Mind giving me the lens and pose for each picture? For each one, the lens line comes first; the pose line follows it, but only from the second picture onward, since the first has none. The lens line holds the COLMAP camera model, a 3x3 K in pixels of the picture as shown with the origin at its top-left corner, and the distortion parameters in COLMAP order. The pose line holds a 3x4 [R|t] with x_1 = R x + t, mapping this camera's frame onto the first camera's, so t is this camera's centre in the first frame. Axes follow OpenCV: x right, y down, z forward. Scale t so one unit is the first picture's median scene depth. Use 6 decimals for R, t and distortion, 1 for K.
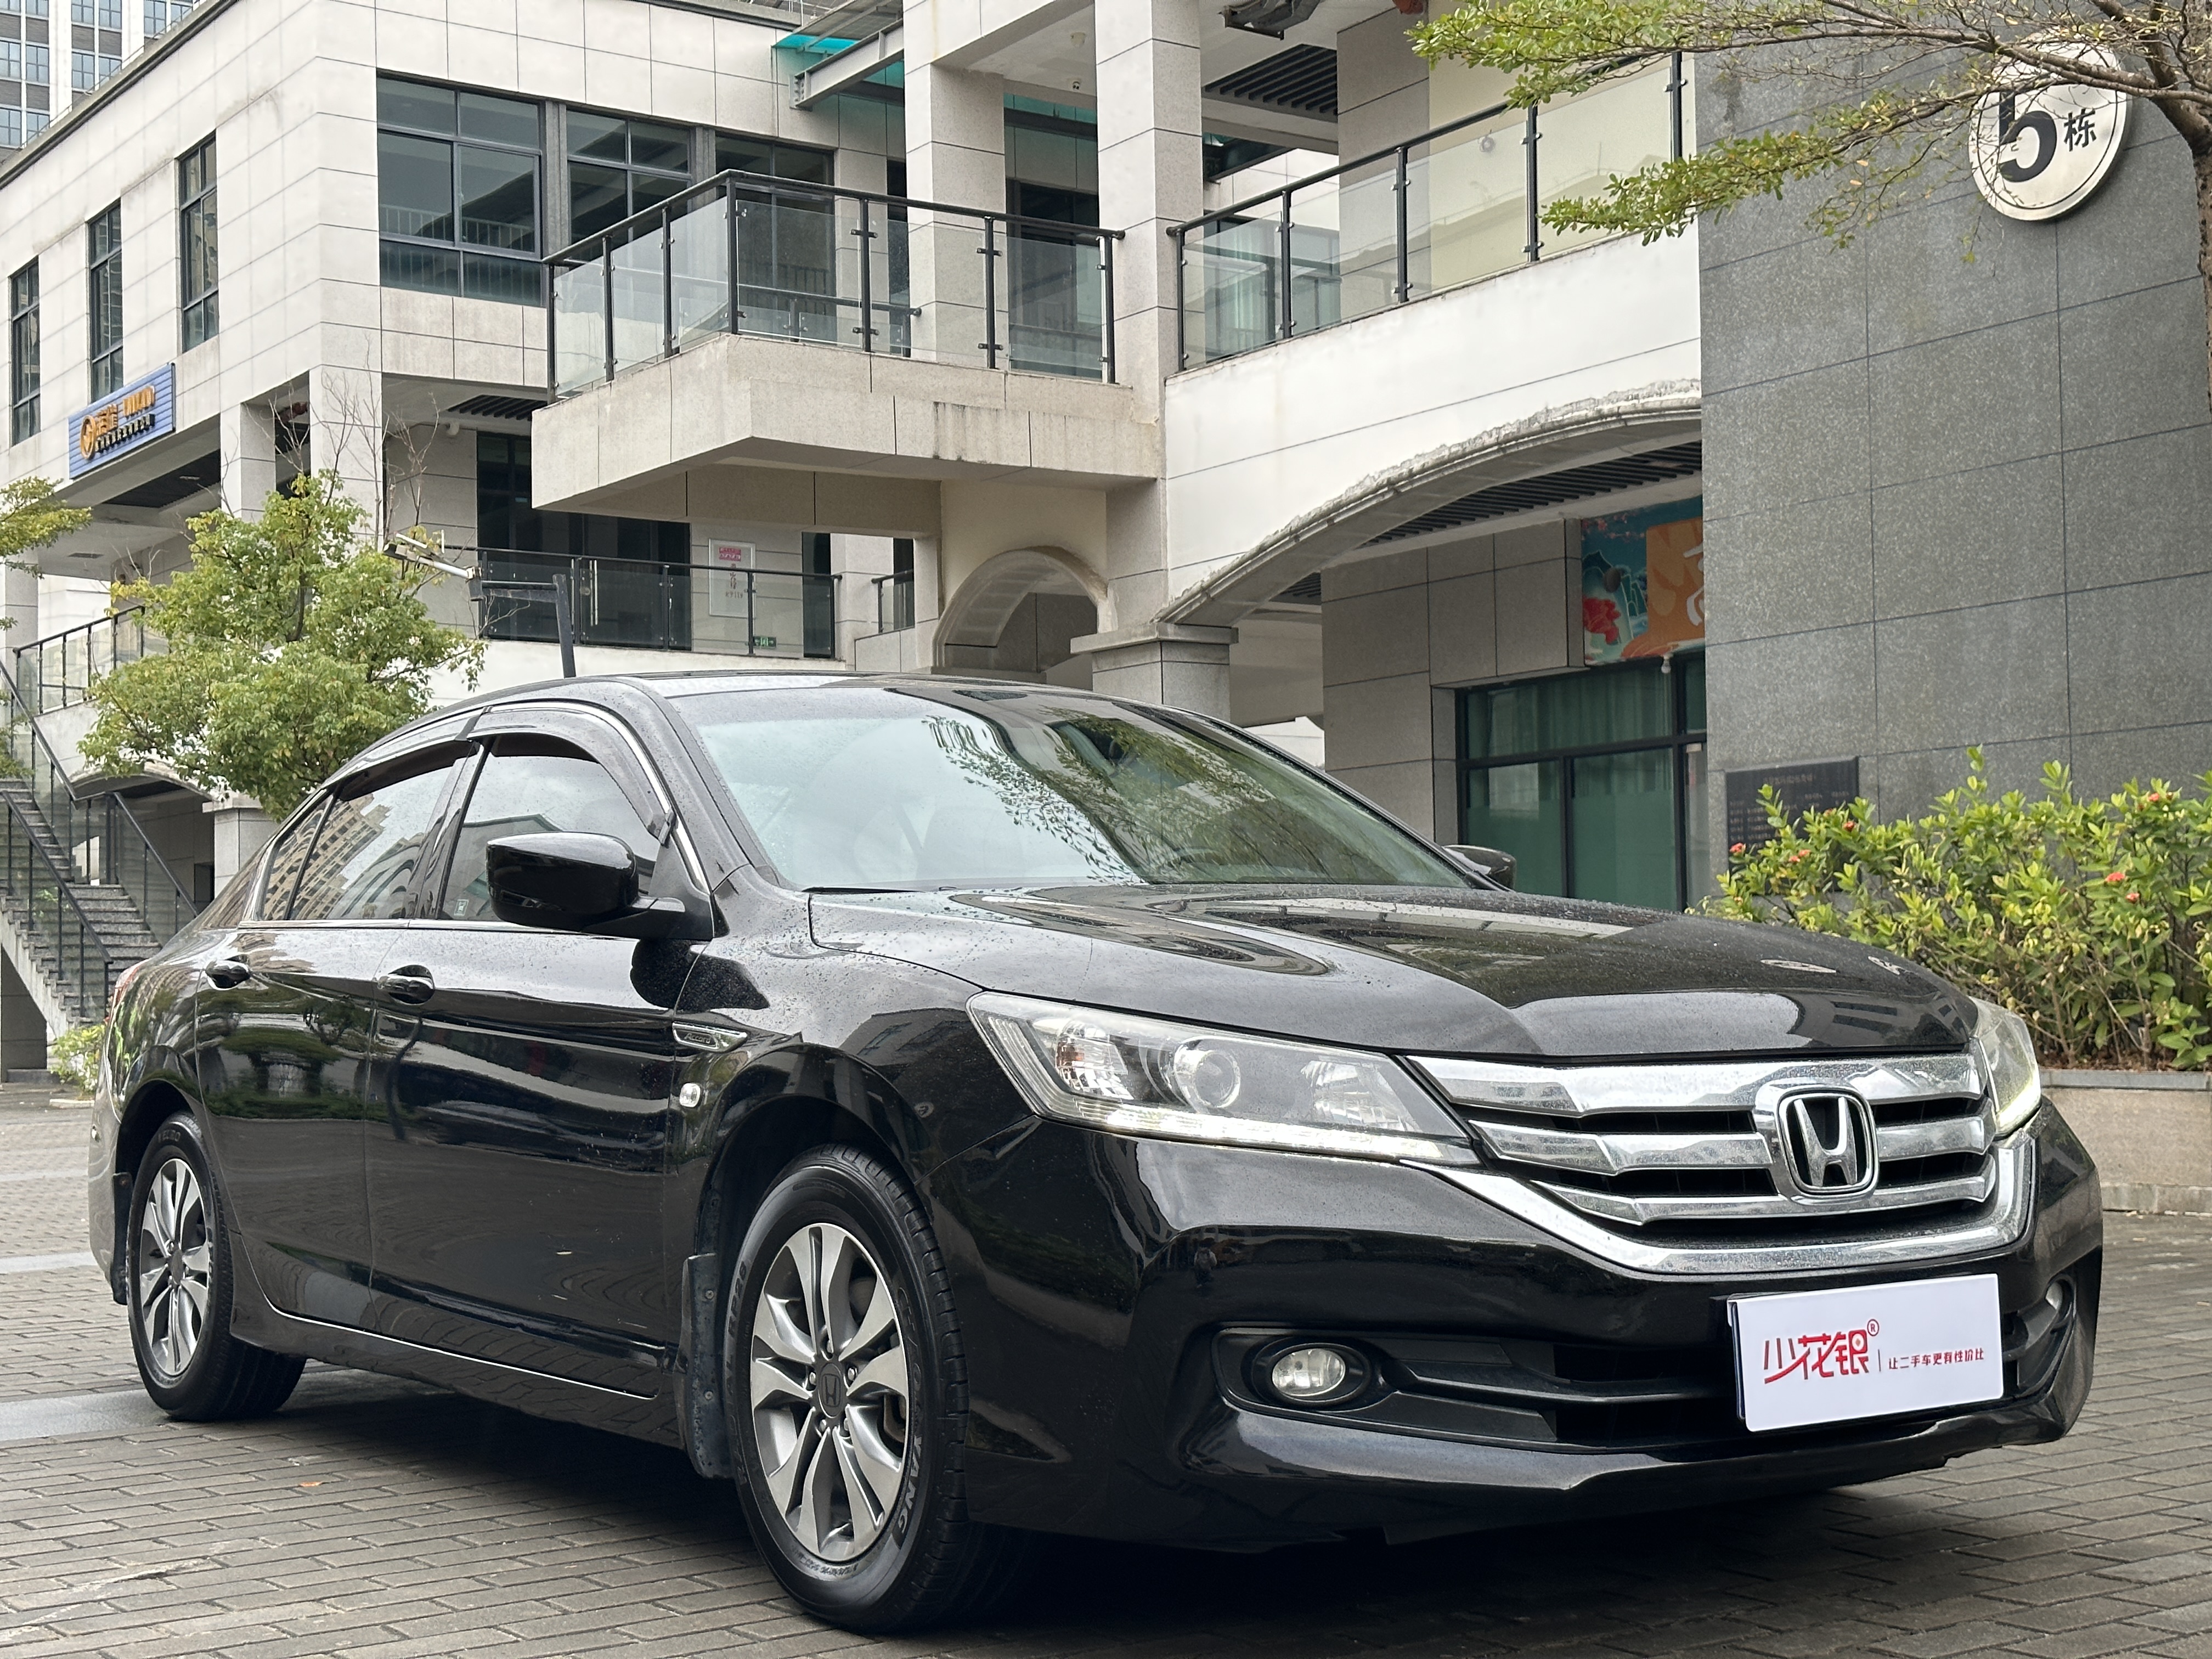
lens RADIAL K [[3044.7, 0, 1090.7], [0, 3044.7, 839.8], [0, 0, 1]] dist [0.105434, 0.000000]
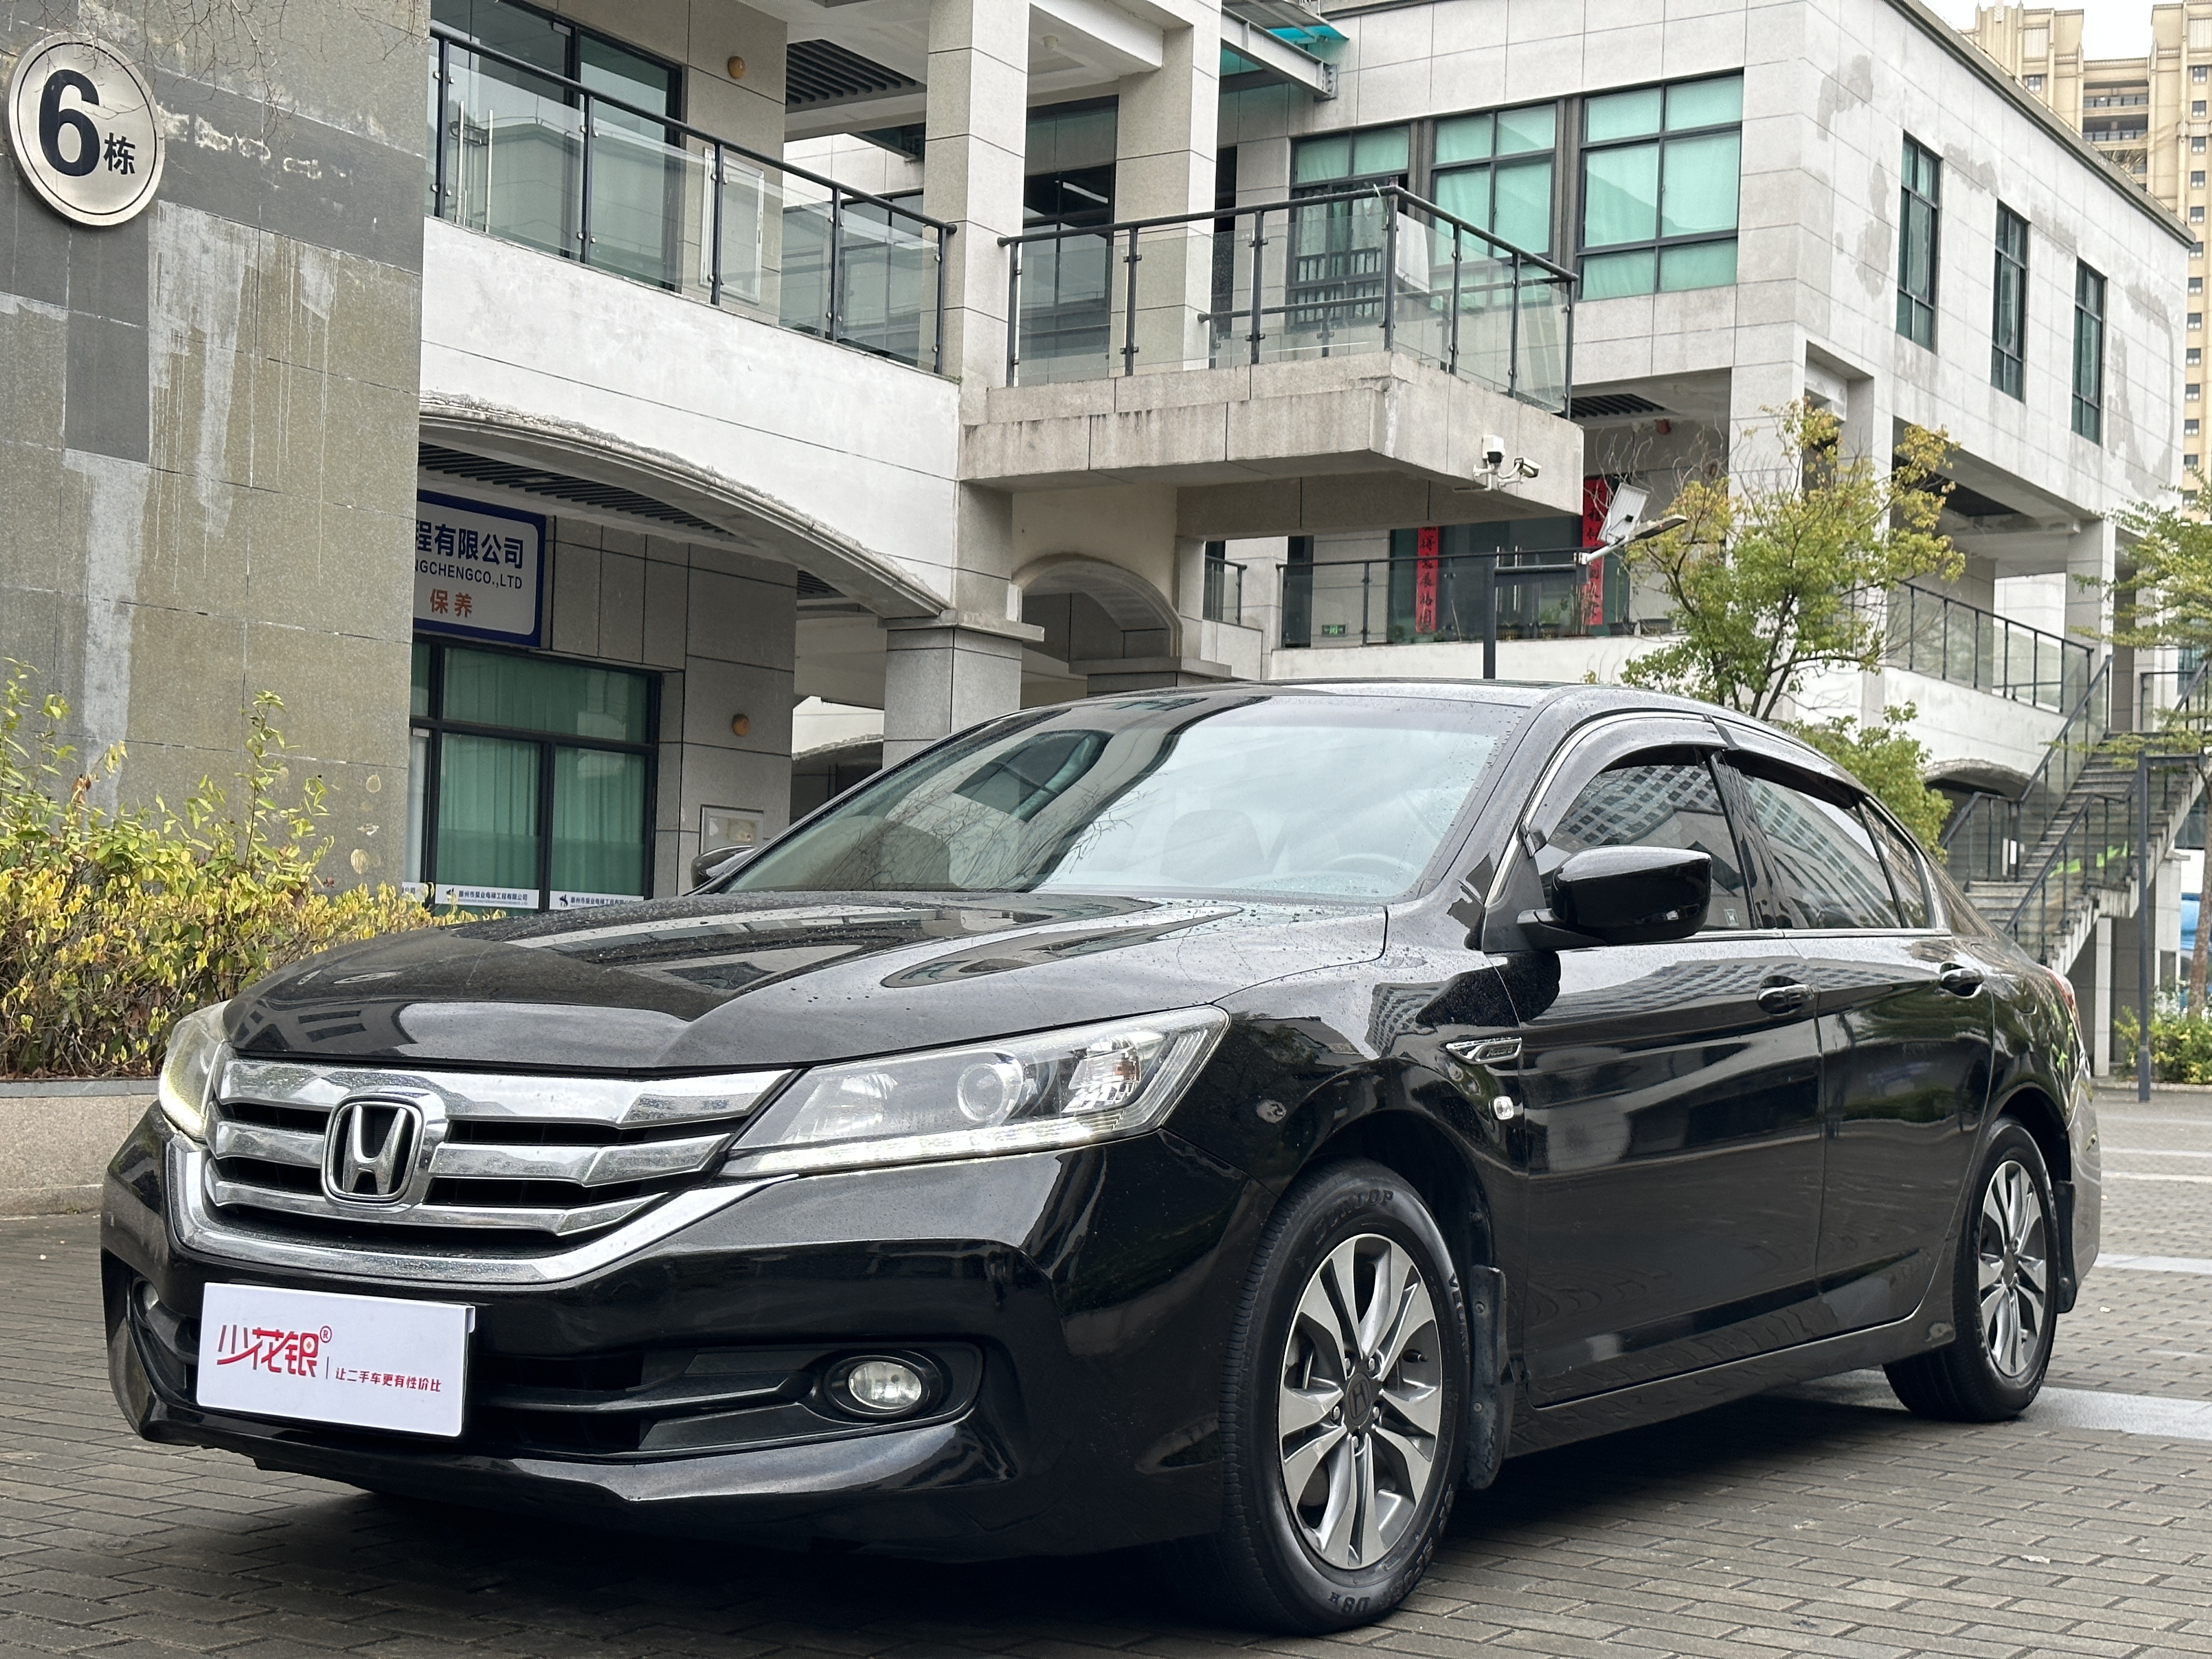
lens RADIAL K [[3044.7, 0, 1094.7], [0, 3044.7, 879.5], [0, 0, 1]] dist [0.105434, 0.000000]
pose [[0.381107, -0.000185, -0.924531, 1.232696], [0.013760, 0.999890, 0.005472, 0.008296], [0.924428, -0.014807, 0.381068, 0.824144]]
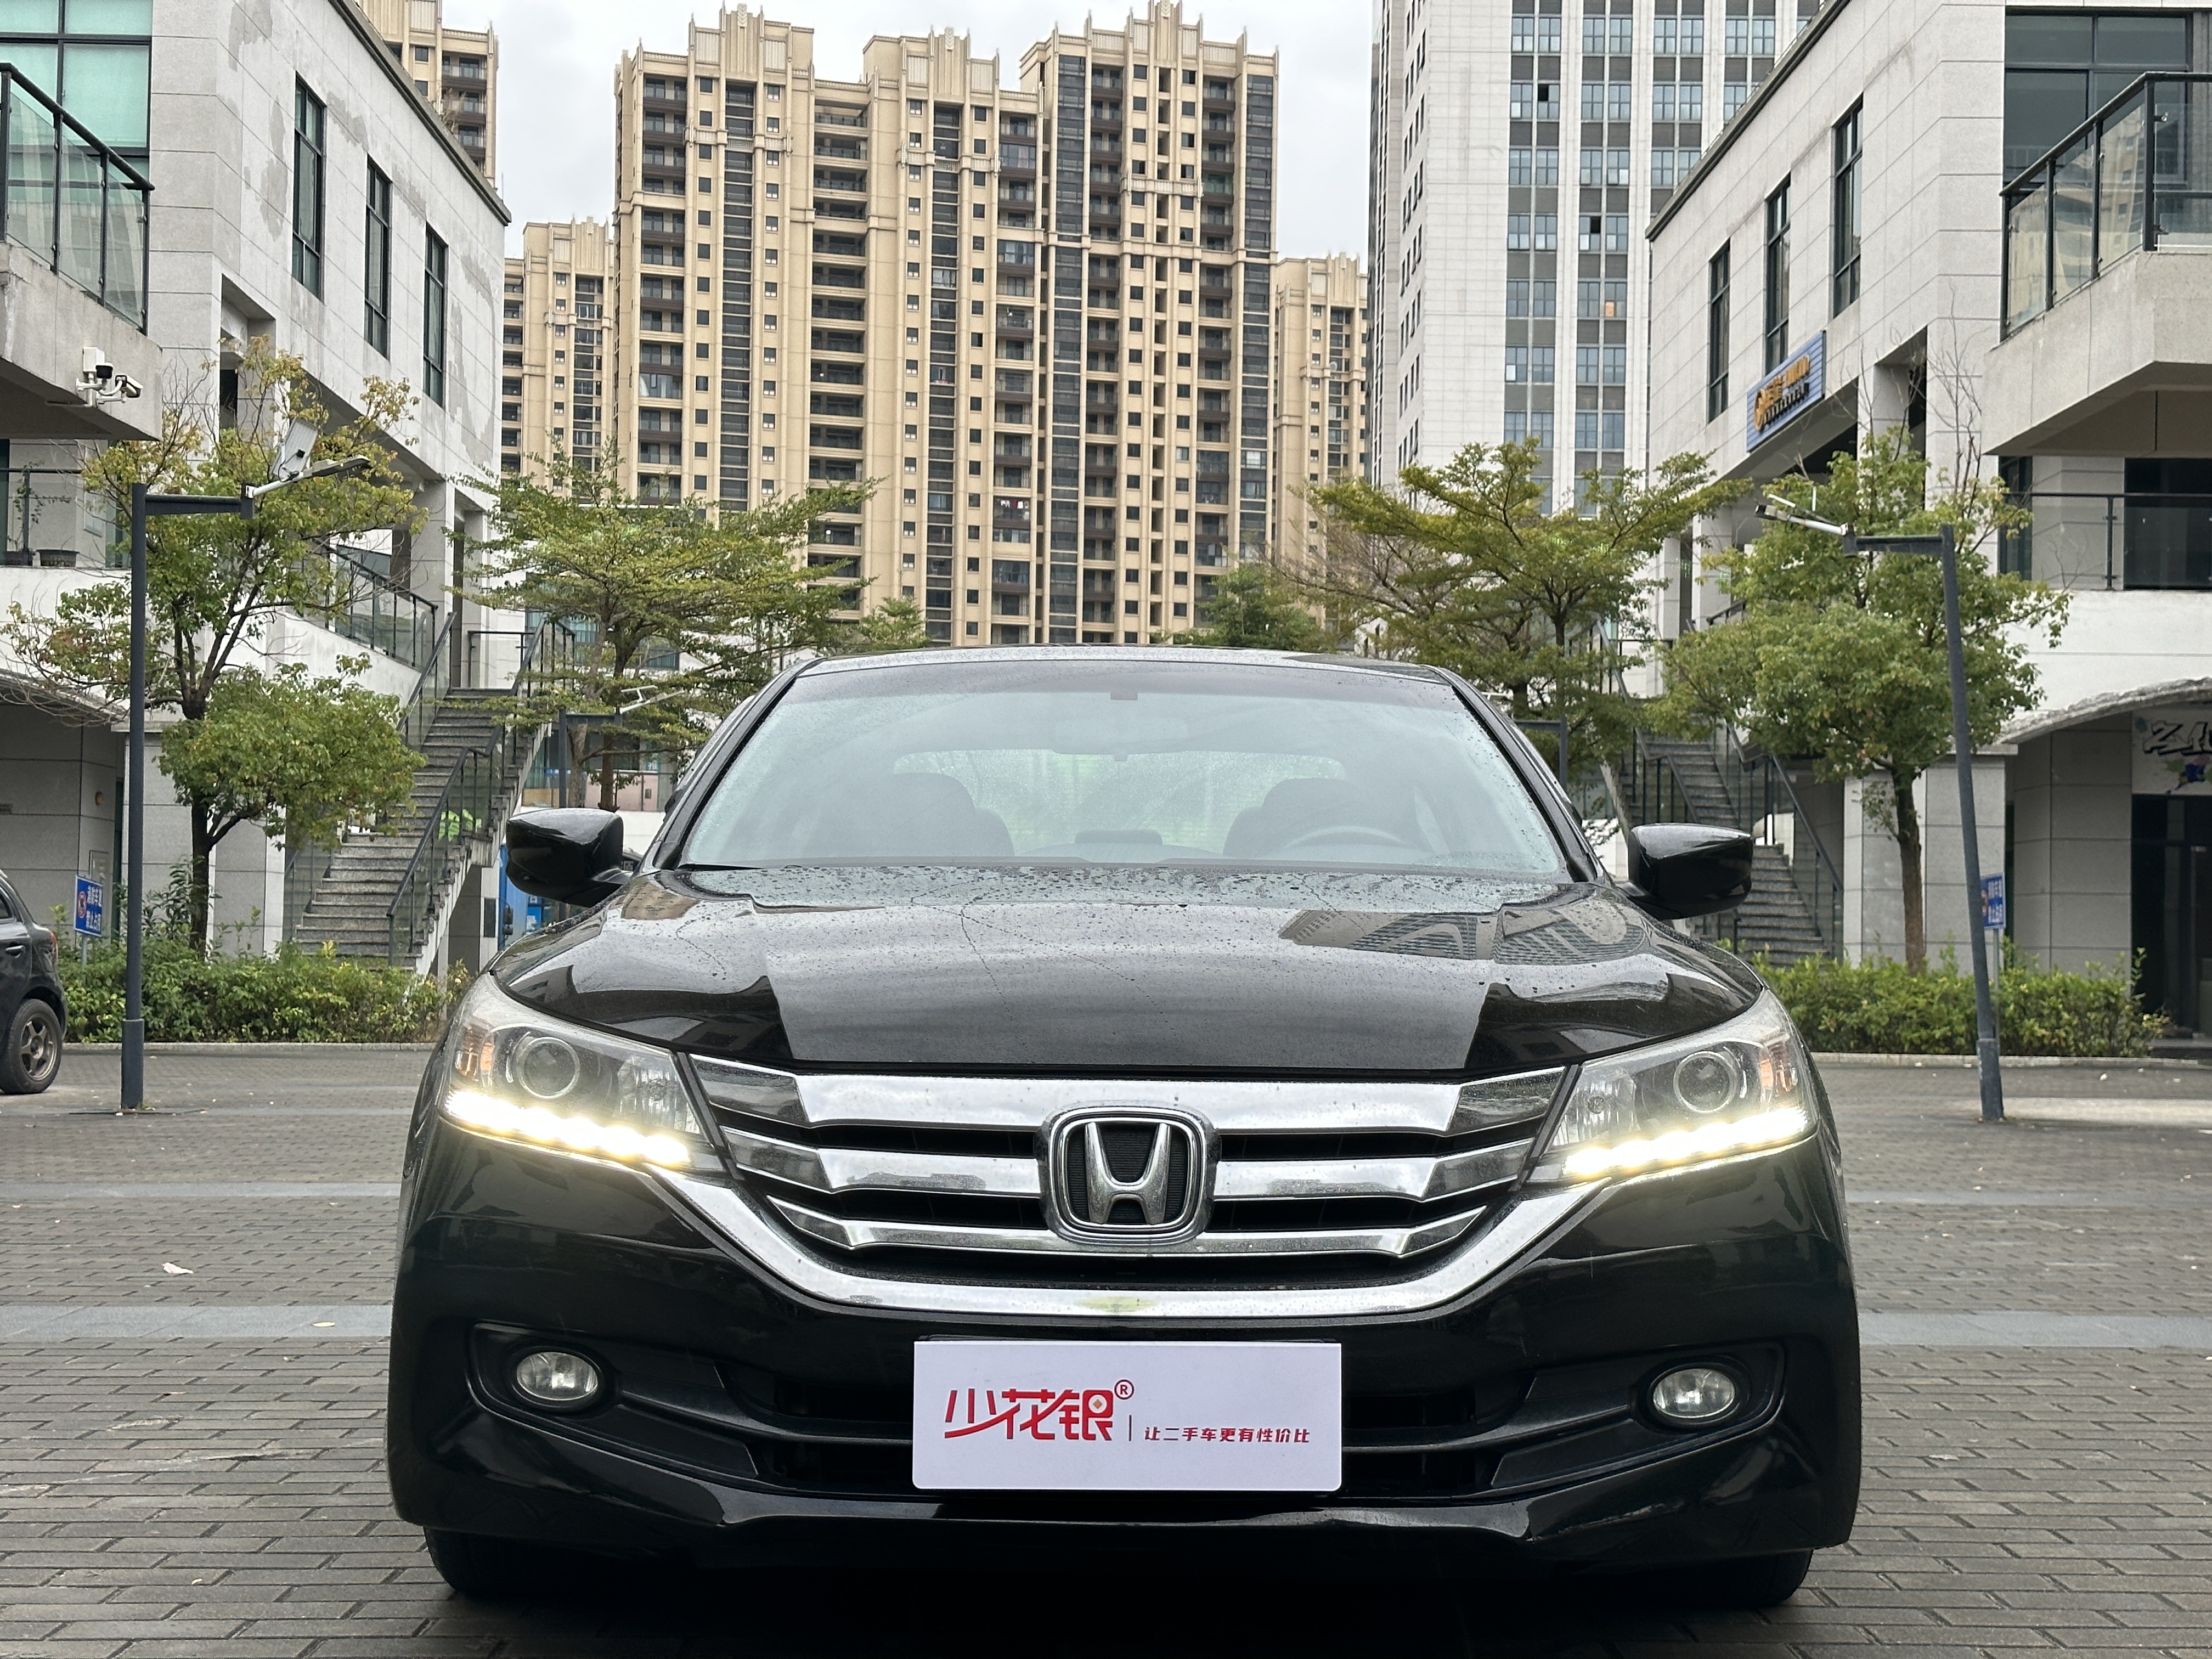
lens RADIAL K [[3044.7, 0, 1124.2], [0, 3044.7, 848.3], [0, 0, 1]] dist [0.105434, 0.000000]
pose [[0.832030, 0.010215, -0.554637, 0.706803], [-0.001091, 0.999859, 0.016777, -0.008169], [0.554730, -0.013354, 0.831923, 0.275514]]
